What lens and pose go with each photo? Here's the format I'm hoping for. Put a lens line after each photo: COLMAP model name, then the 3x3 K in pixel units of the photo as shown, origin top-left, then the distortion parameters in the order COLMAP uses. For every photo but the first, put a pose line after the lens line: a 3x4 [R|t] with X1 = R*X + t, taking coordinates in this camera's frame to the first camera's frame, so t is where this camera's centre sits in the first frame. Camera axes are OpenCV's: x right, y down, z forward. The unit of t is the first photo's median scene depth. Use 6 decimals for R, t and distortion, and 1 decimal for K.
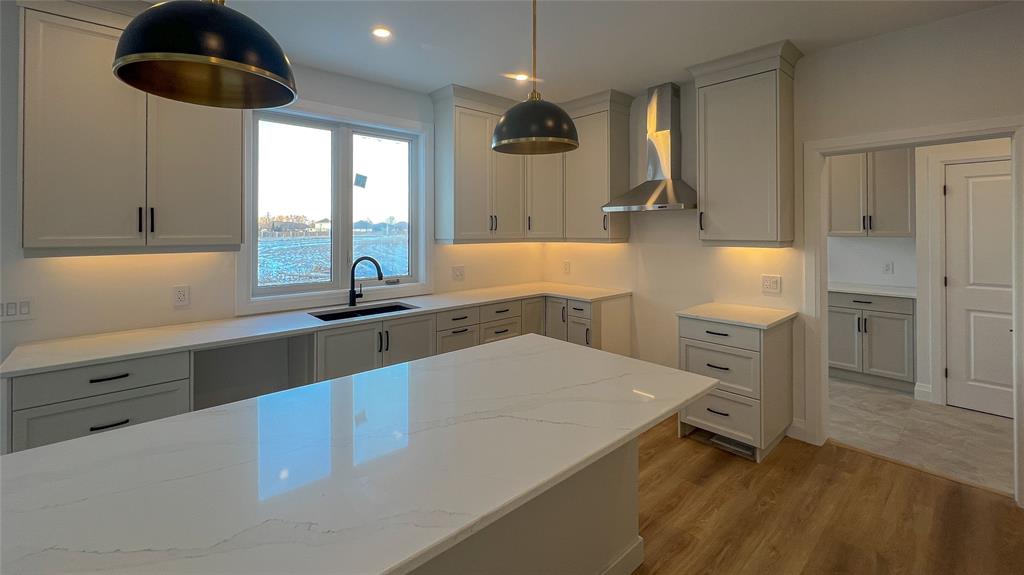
lens RADIAL K [[437.1, 0, 532.6], [0, 437.1, 230.6], [0, 0, 1]] dist [-0.000982, -0.000031]
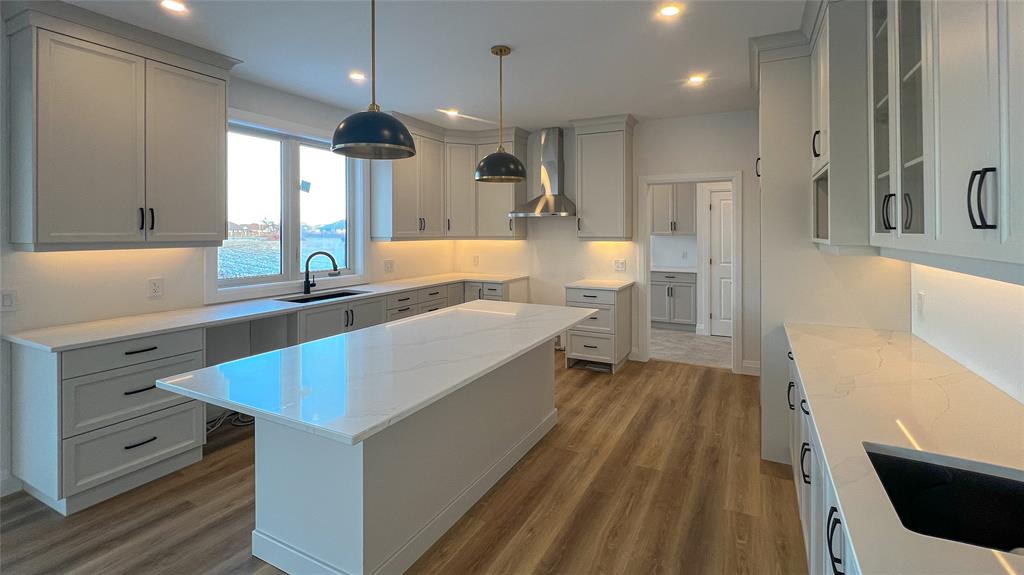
lens RADIAL K [[437.1, 0, 570.5], [0, 437.1, 234.0], [0, 0, 1]] dist [-0.000982, -0.000031]
pose [[0.919623, 0.000573, 0.392803, -0.223962], [-0.001970, 0.999993, 0.003154, 0.007013], [-0.392798, -0.003674, 0.919617, -0.357282]]
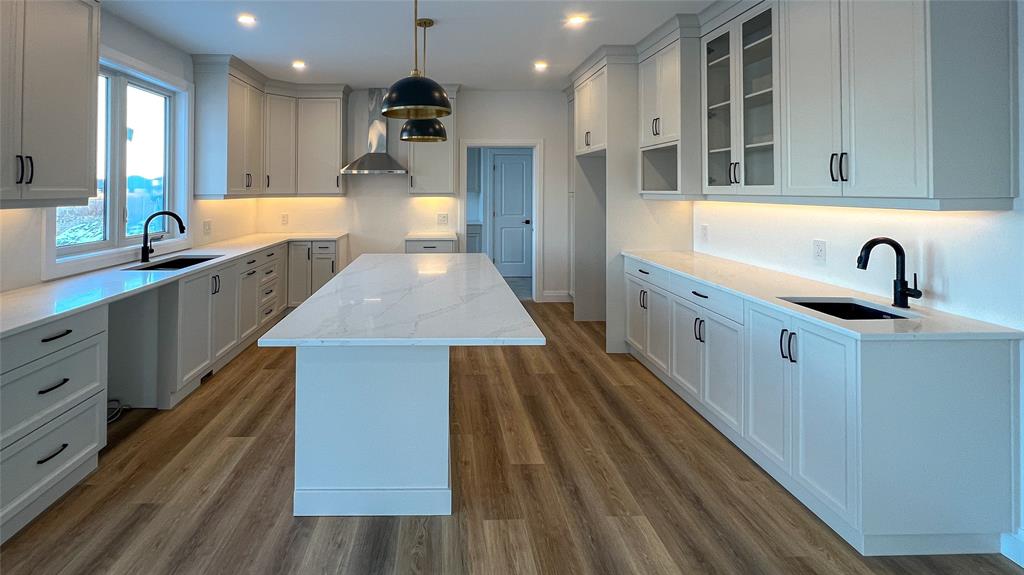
lens RADIAL K [[437.1, 0, 460.3], [0, 437.1, 190.9], [0, 0, 1]] dist [-0.000982, -0.000031]
pose [[0.653229, -0.001027, 0.757160, -0.697979], [0.004101, 0.999989, -0.002181, 0.017557], [-0.757149, 0.004530, 0.653226, -0.183399]]
